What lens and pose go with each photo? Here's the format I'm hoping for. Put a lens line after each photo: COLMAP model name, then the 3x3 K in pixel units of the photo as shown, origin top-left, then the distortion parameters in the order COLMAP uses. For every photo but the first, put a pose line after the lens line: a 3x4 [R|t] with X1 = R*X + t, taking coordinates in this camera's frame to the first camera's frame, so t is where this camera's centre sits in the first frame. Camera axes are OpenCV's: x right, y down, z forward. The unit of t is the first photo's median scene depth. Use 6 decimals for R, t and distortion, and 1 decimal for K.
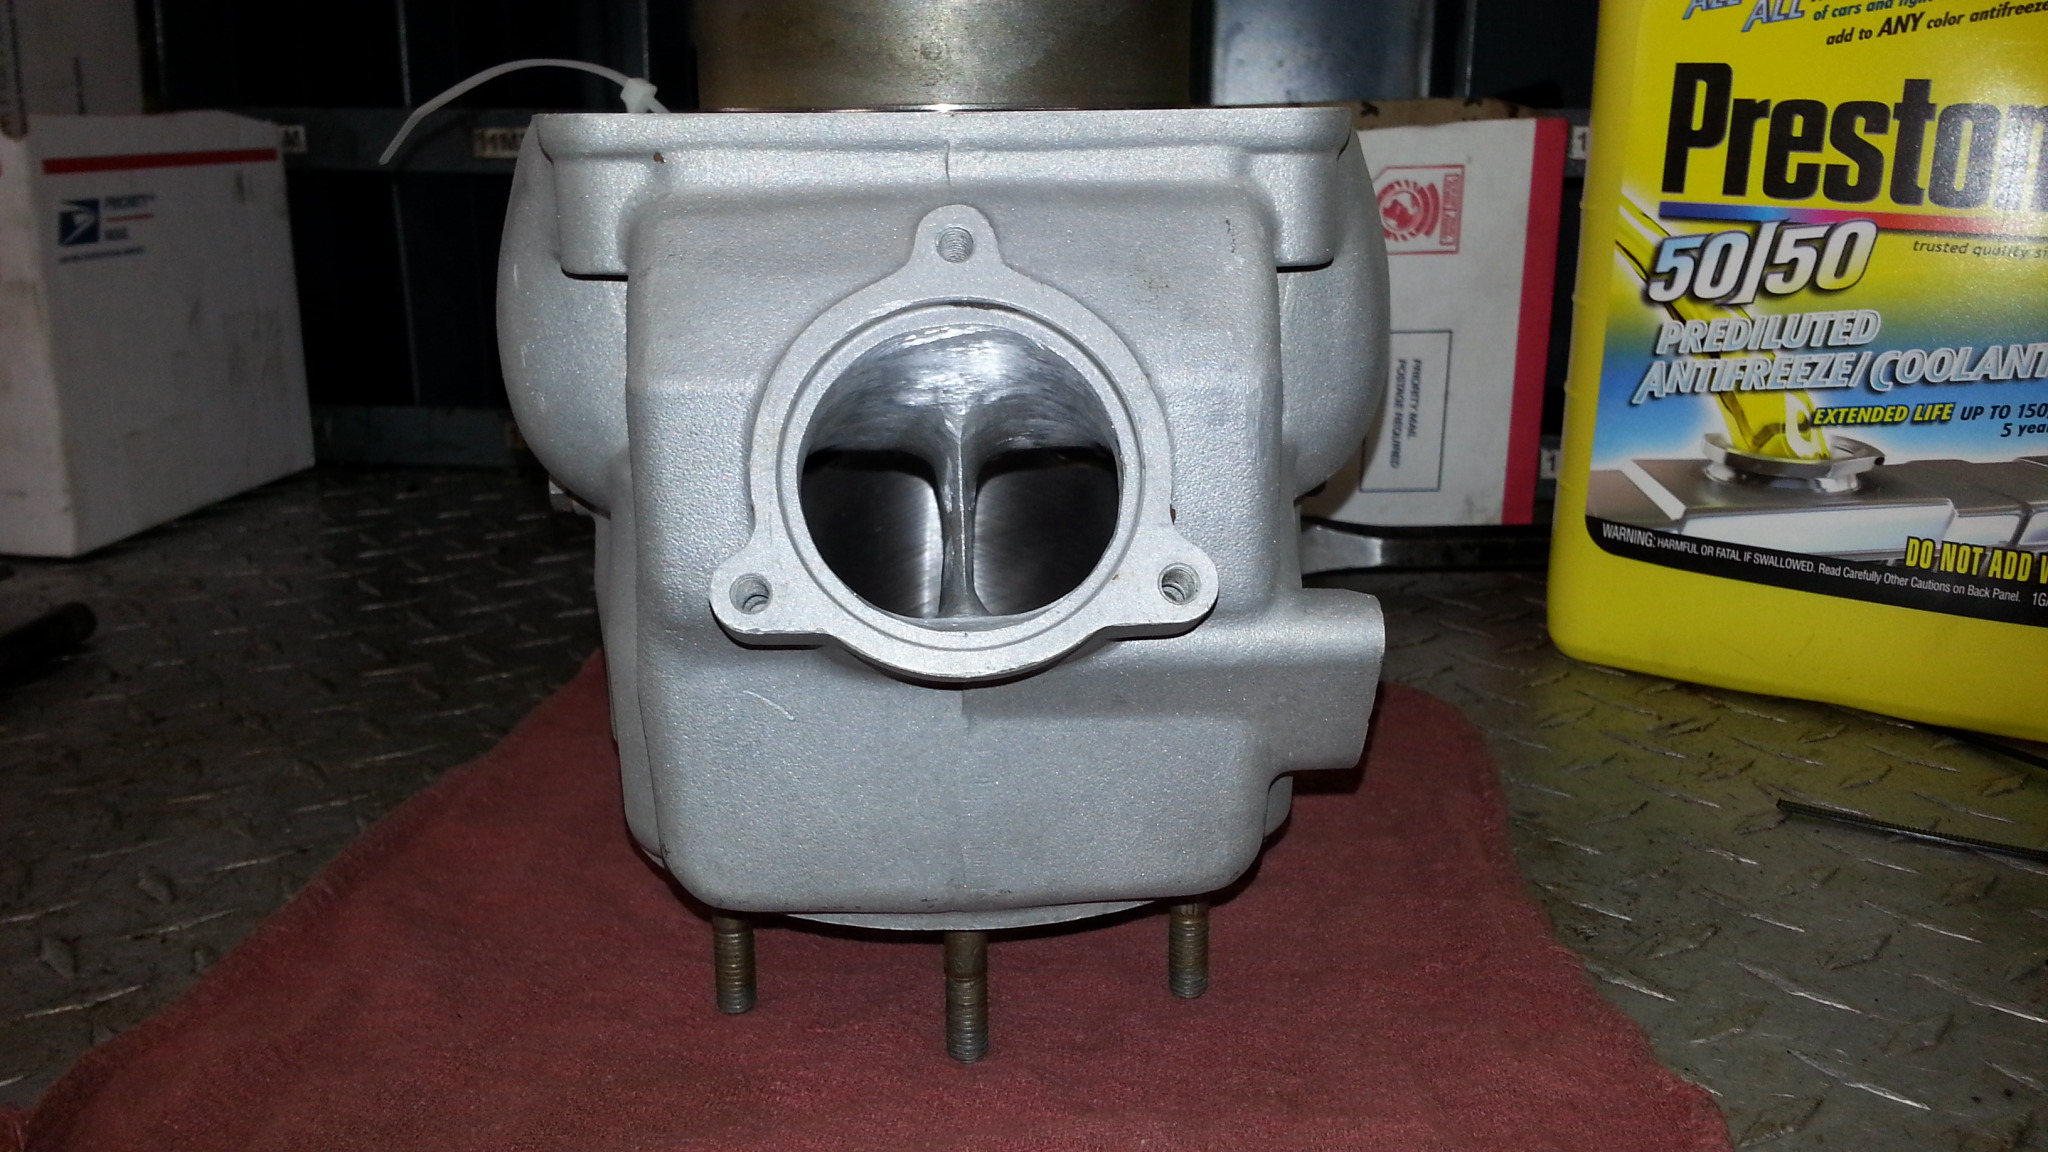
lens RADIAL K [[1728.6, 0, 1019.9], [0, 1728.6, 569.3], [0, 0, 1]] dist [0.068368, -0.219065]
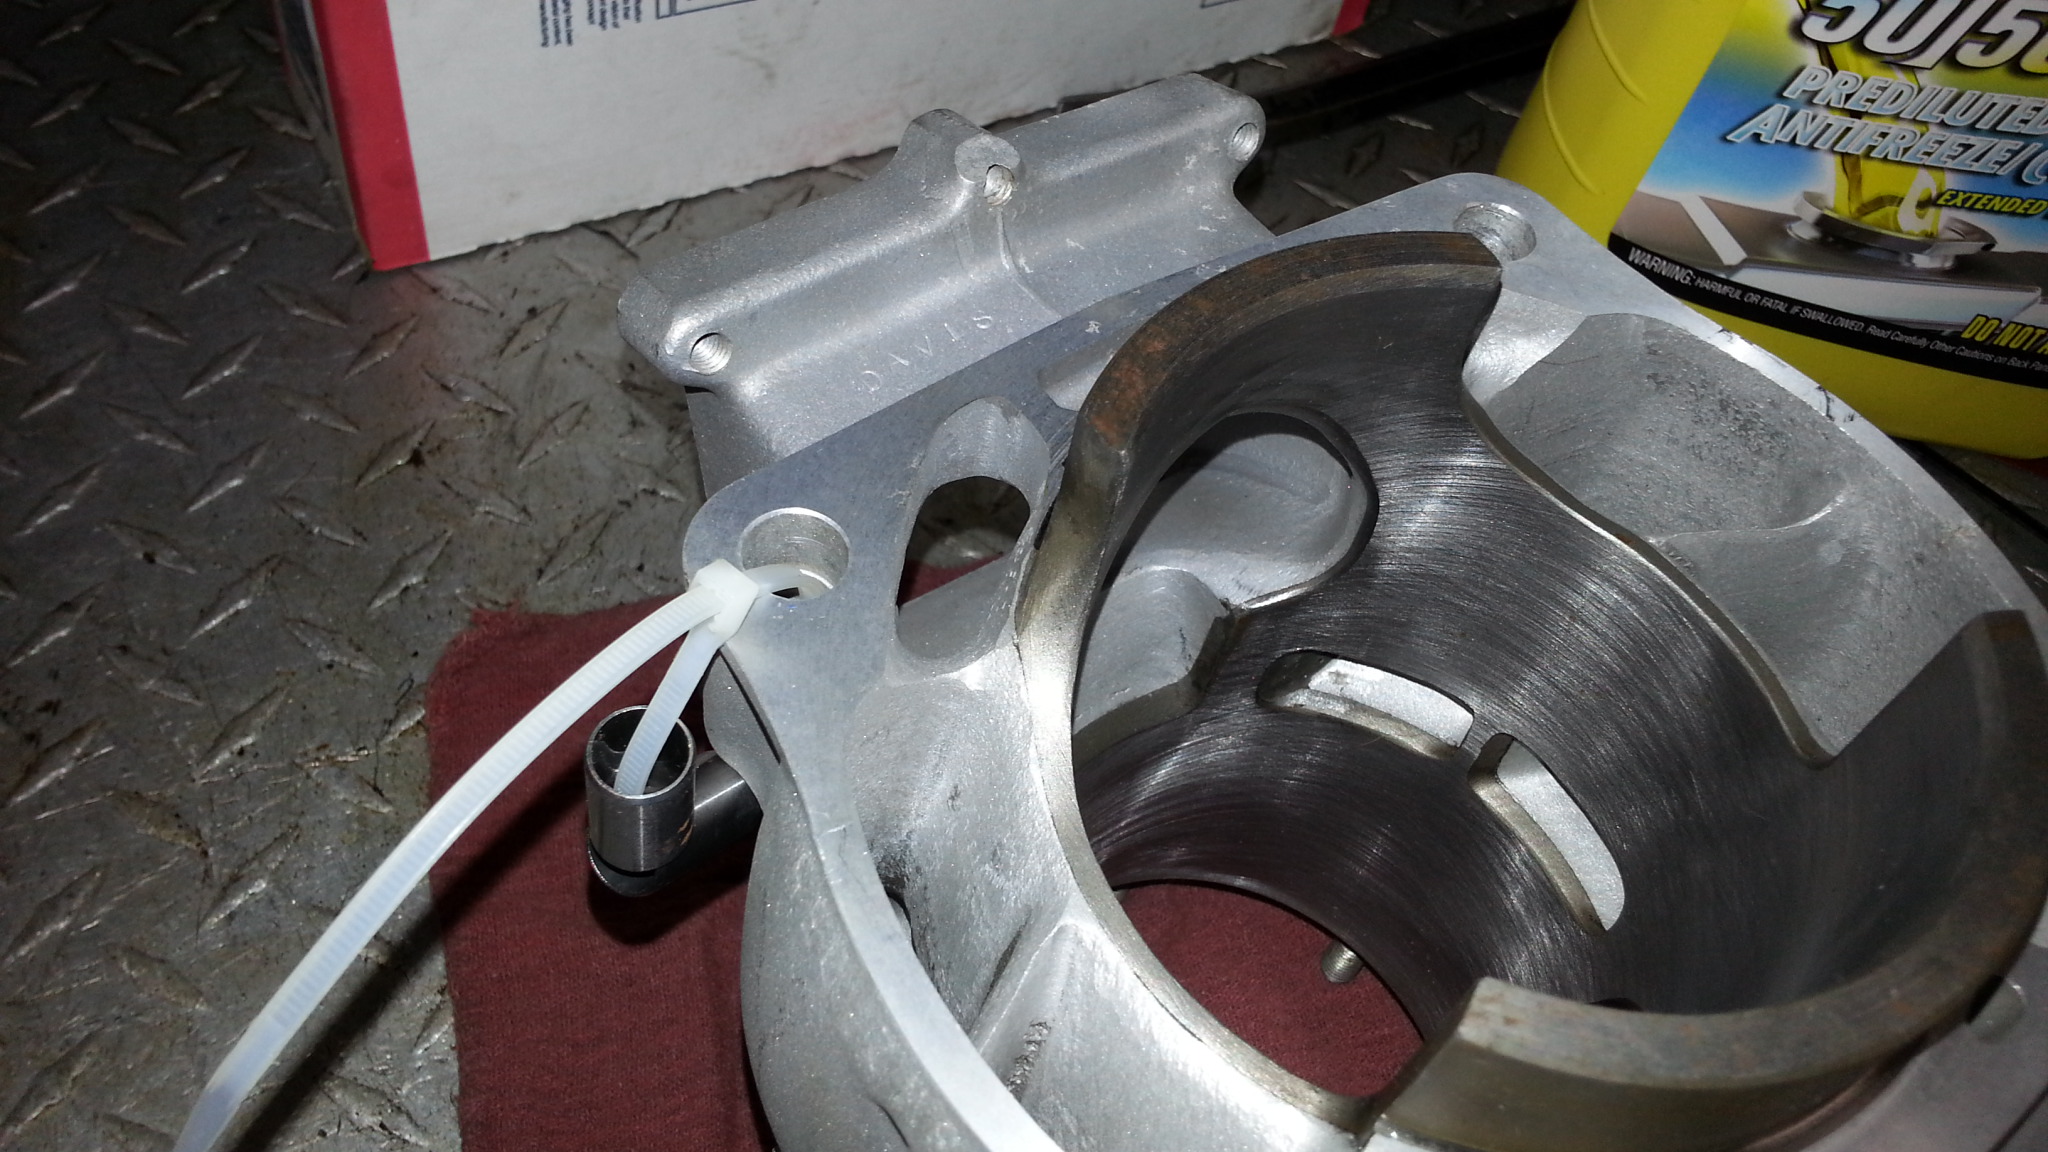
lens RADIAL K [[1741.6, 0, 1027.1], [0, 1741.6, 607.2], [0, 0, 1]] dist [-0.046495, 0.002046]
pose [[0.909016, -0.253221, 0.331012, -0.258303], [-0.030248, 0.752069, 0.658390, -0.465392], [-0.415662, -0.608500, 0.675983, 0.509441]]
